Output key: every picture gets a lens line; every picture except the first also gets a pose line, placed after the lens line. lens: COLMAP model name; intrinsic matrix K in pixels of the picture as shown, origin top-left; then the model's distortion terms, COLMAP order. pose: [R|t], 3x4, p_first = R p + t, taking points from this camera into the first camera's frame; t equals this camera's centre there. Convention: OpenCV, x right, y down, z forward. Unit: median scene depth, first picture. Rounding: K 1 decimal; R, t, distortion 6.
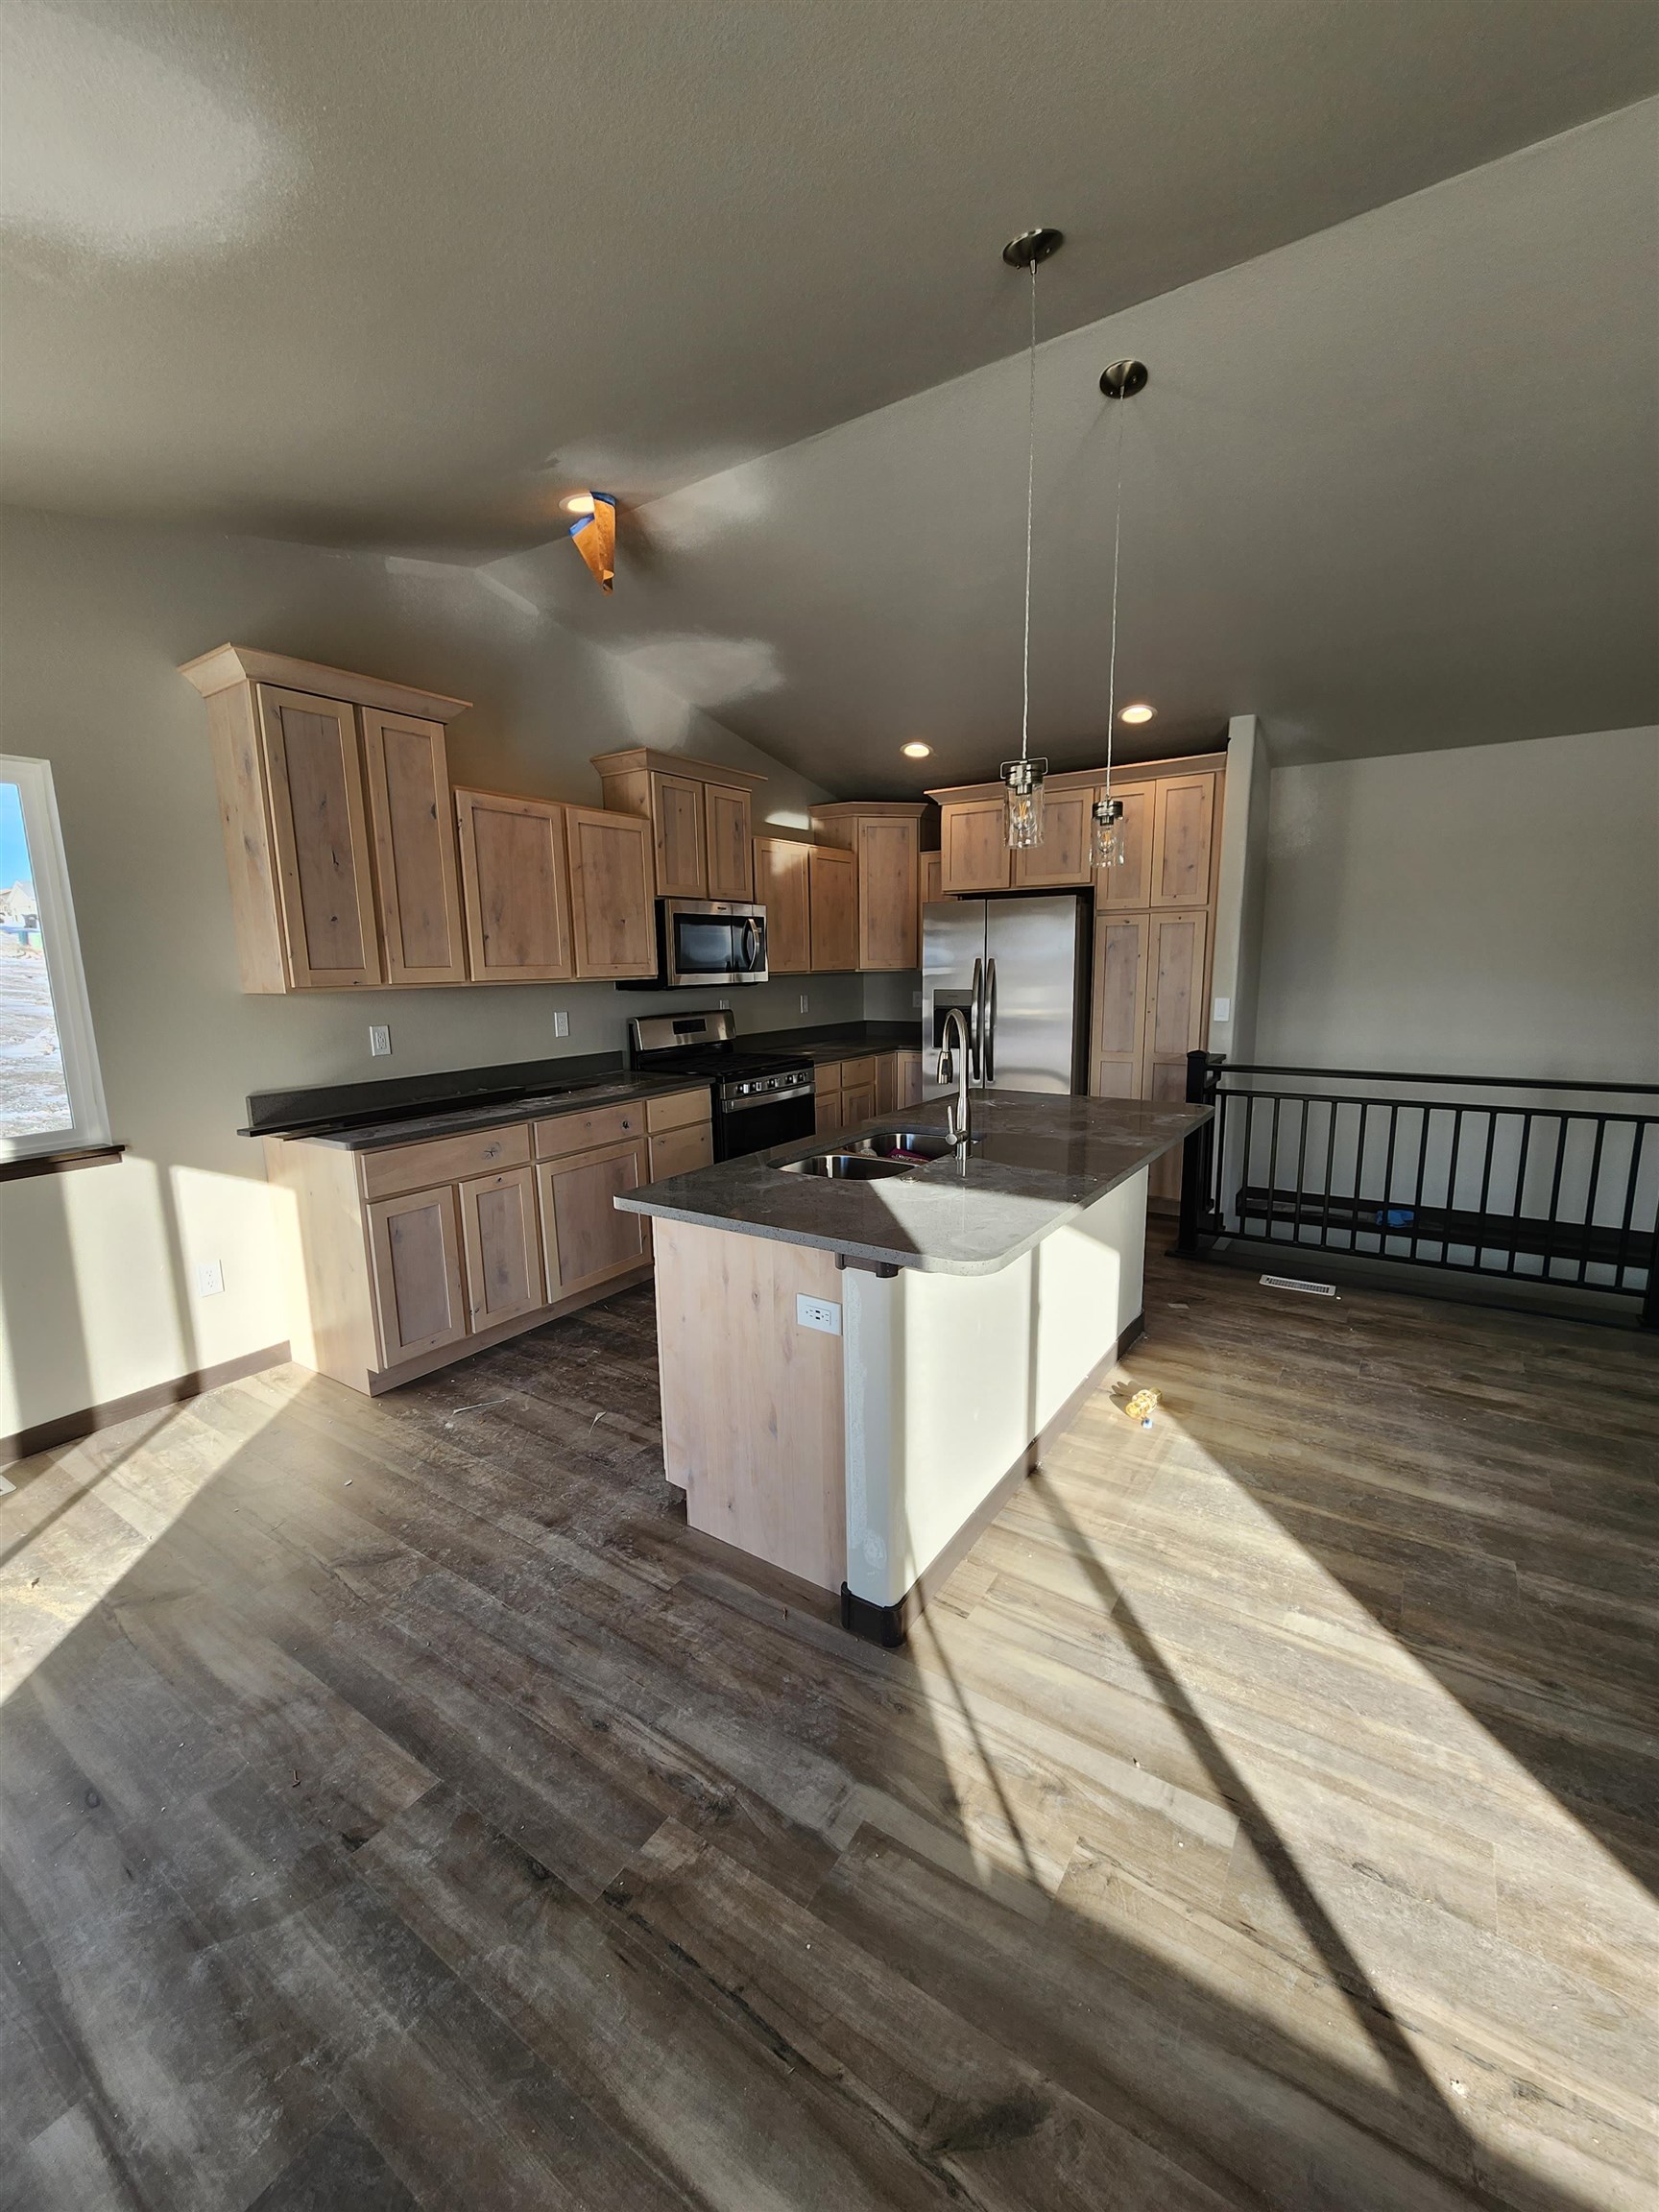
lens RADIAL K [[904.5, 0, 815.8], [0, 904.5, 1112.3], [0, 0, 1]] dist [-0.002606, -0.000399]
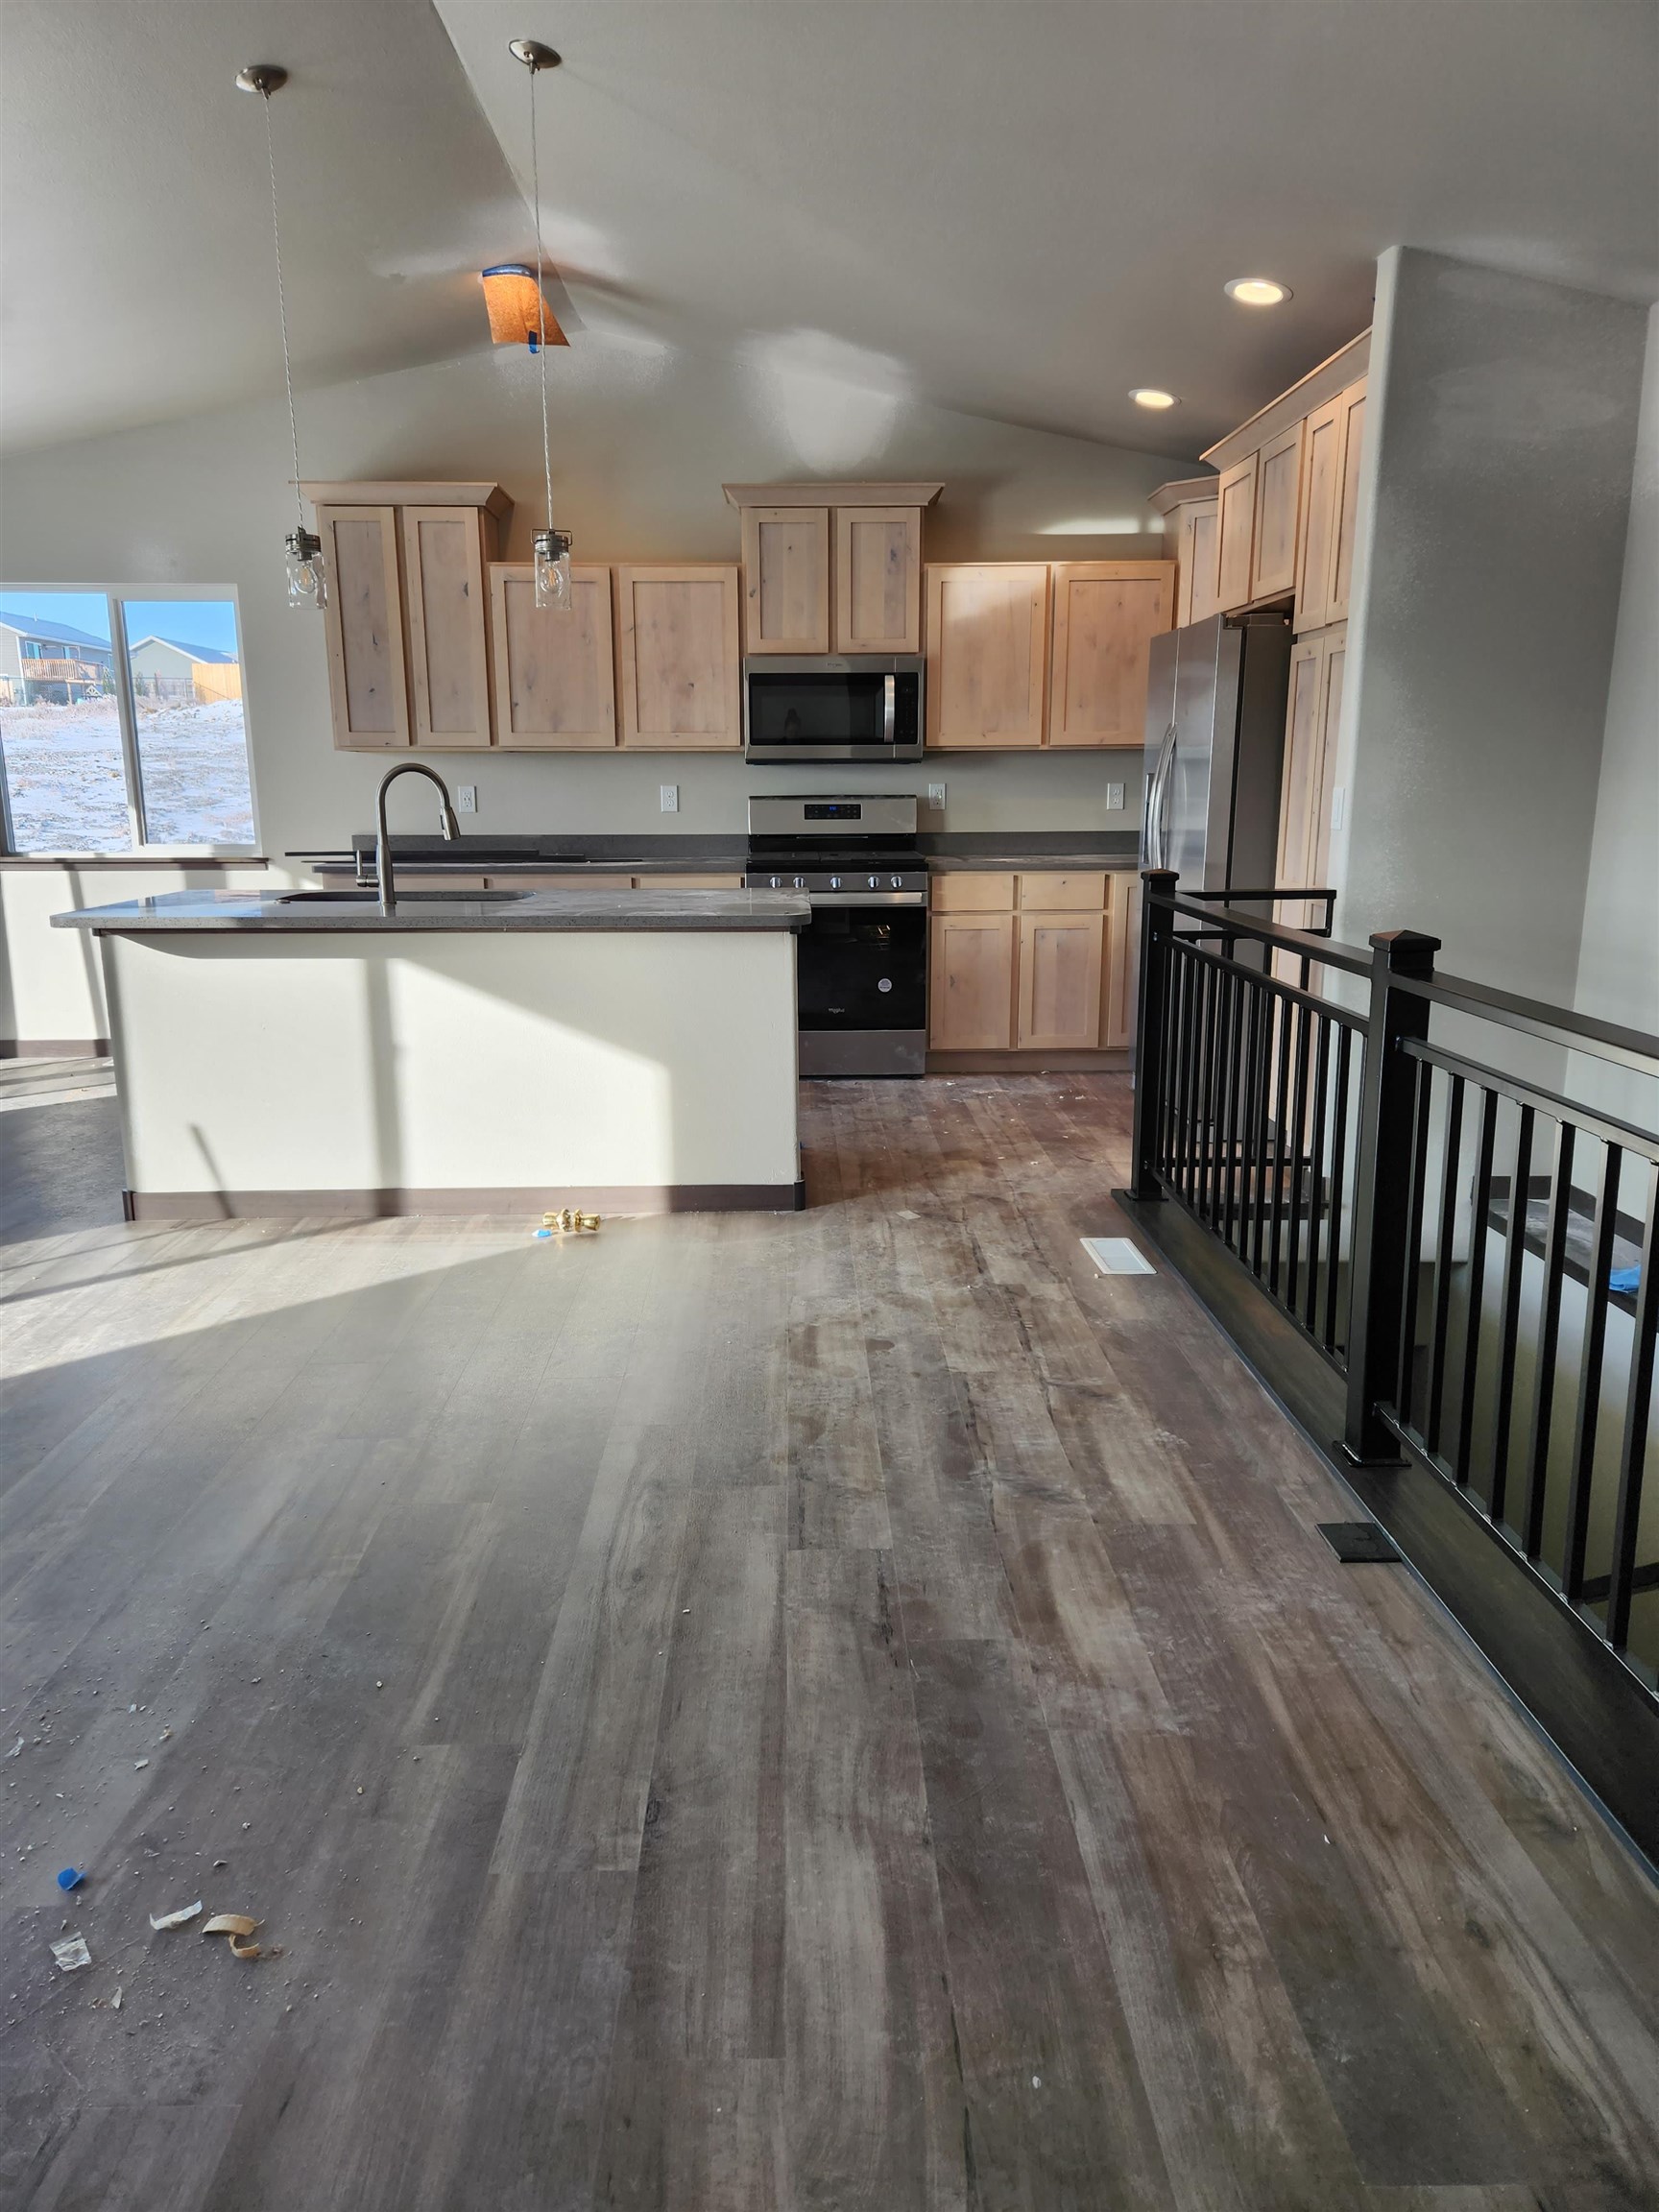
lens RADIAL K [[1462.1, 0, 817.7], [0, 1462.1, 1090.2], [0, 0, 1]] dist [0.066748, -0.052534]
pose [[0.579120, 0.186823, -0.793547, 1.328219], [-0.141376, 0.981655, 0.127934, -0.019207], [0.802890, 0.038099, 0.594908, 0.271864]]
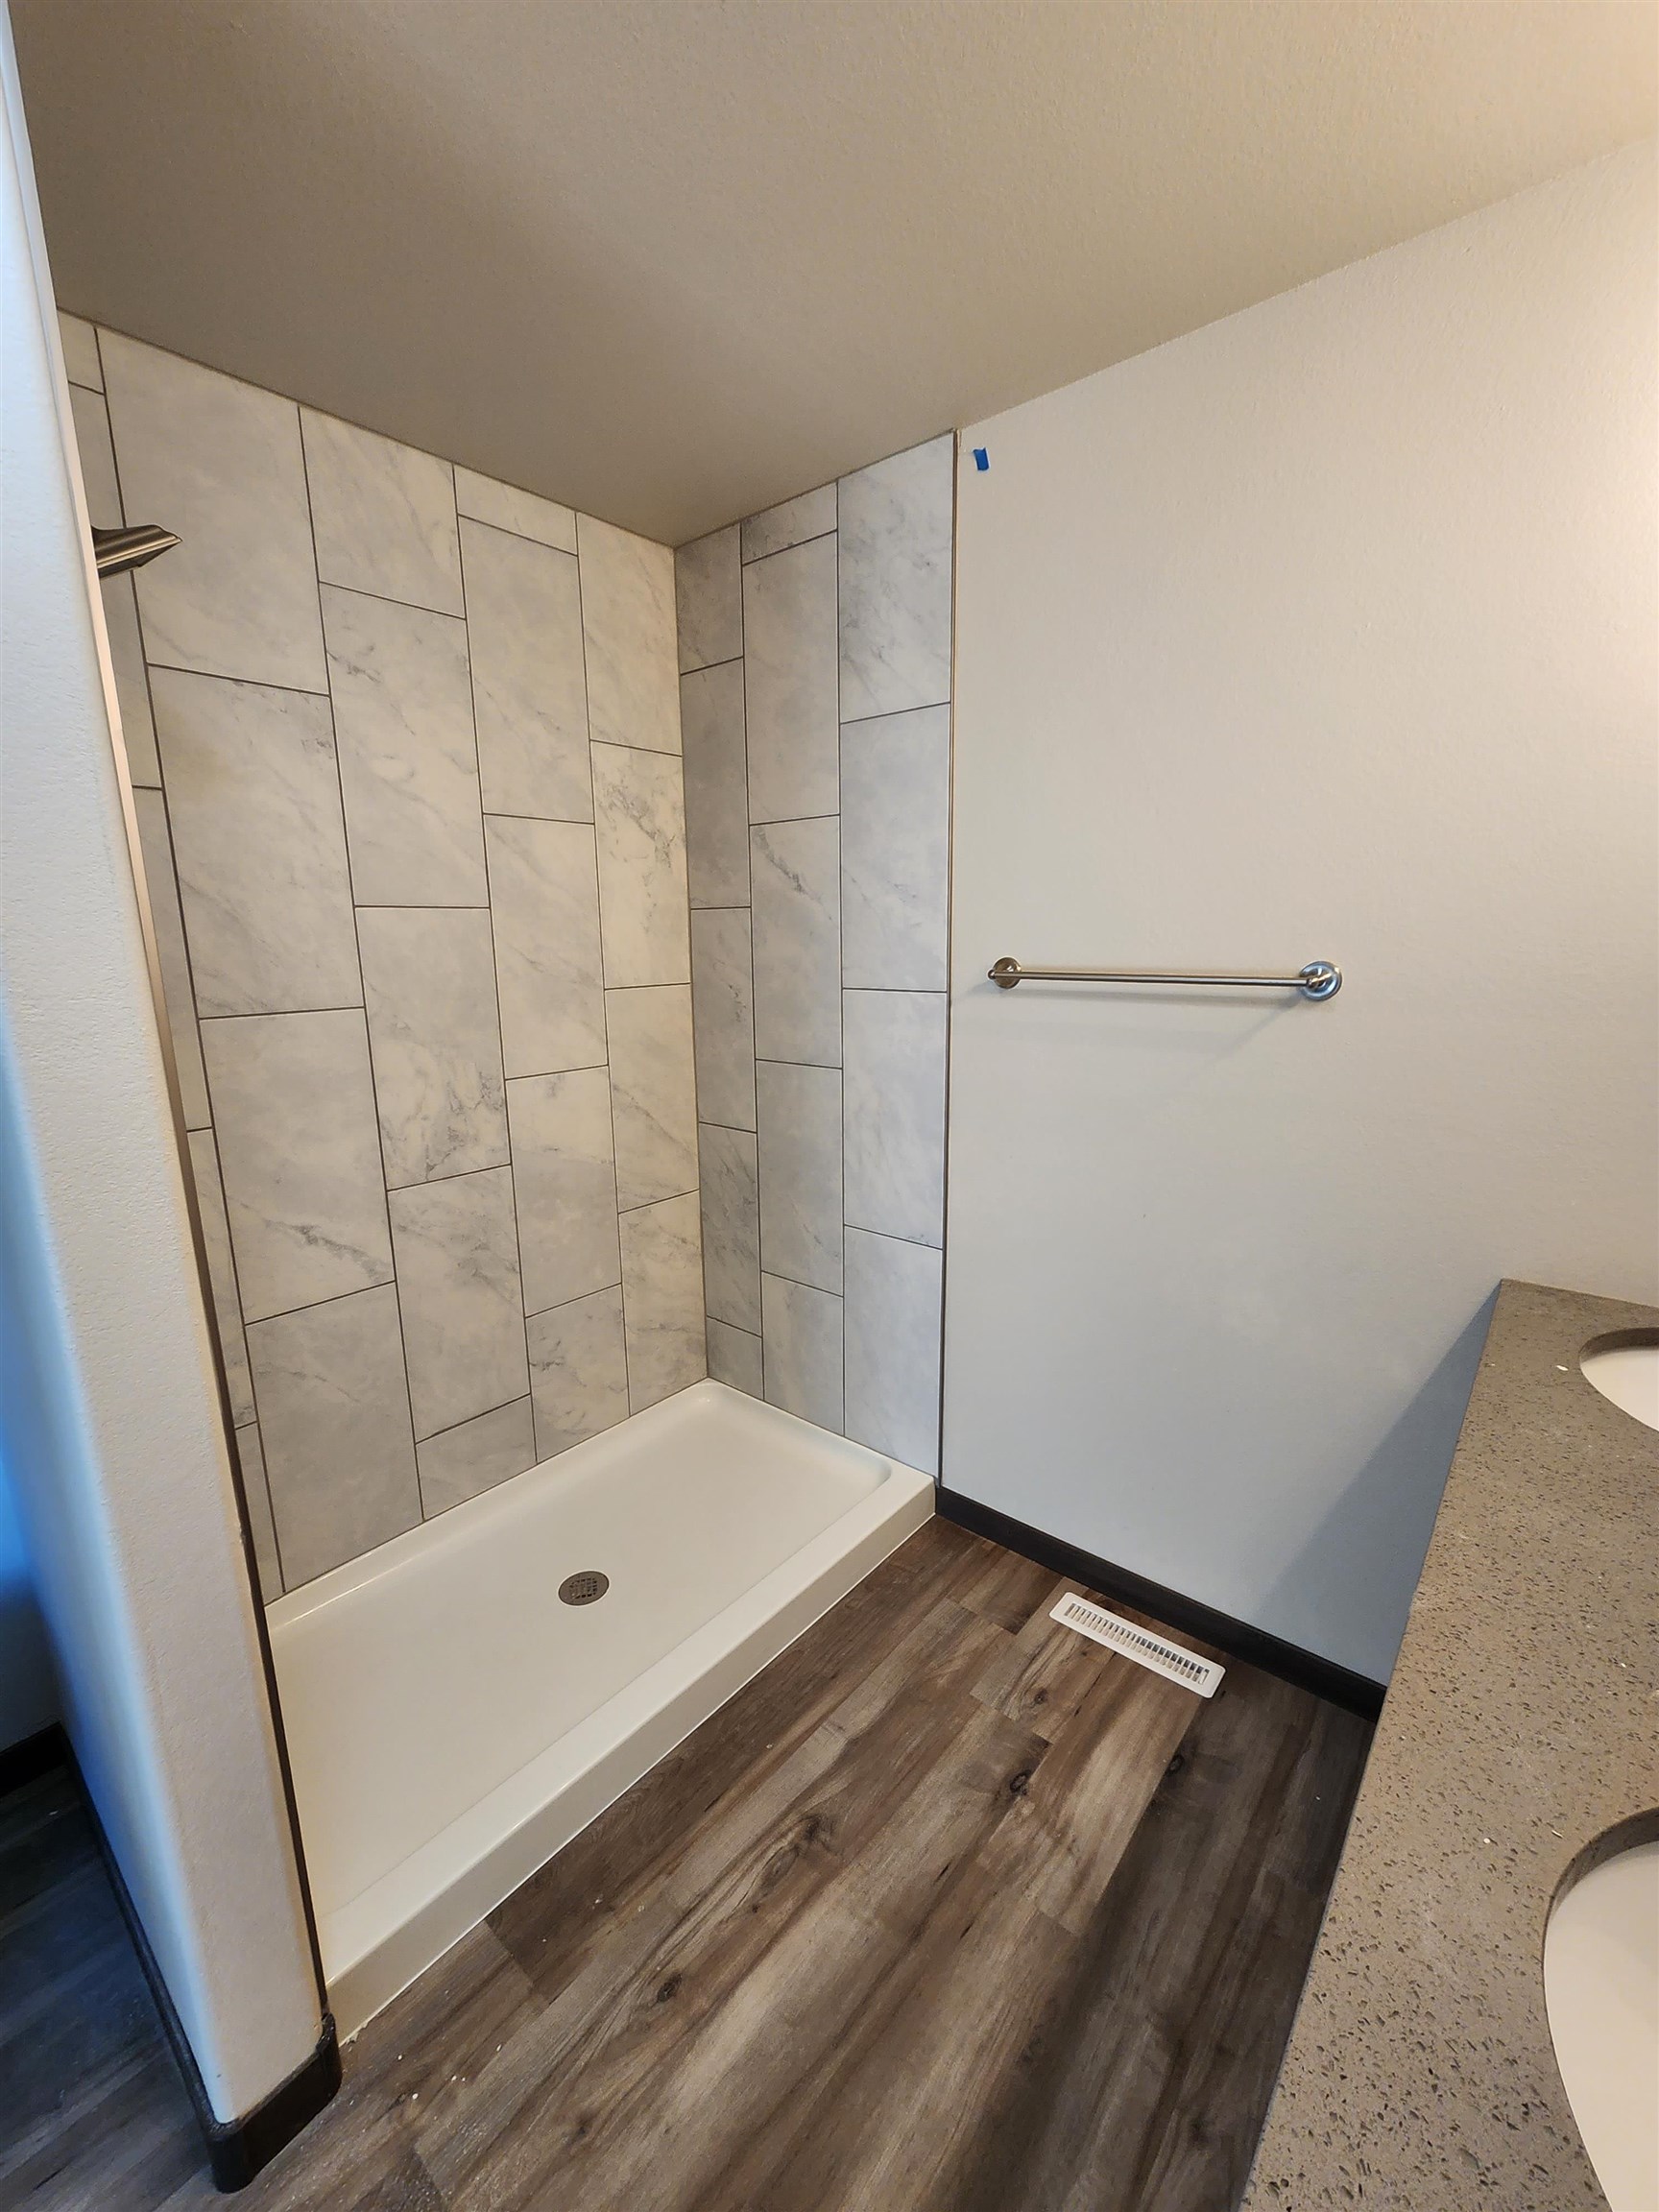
lens RADIAL K [[904.5, 0, 825.3], [0, 904.5, 1109.3], [0, 0, 1]] dist [-0.002606, -0.000399]
pose [[0.103947, -0.182717, 0.977655, 0.847768], [0.176952, 0.970695, 0.162602, -0.115342], [-0.978715, 0.156096, 0.133233, 0.562400]]
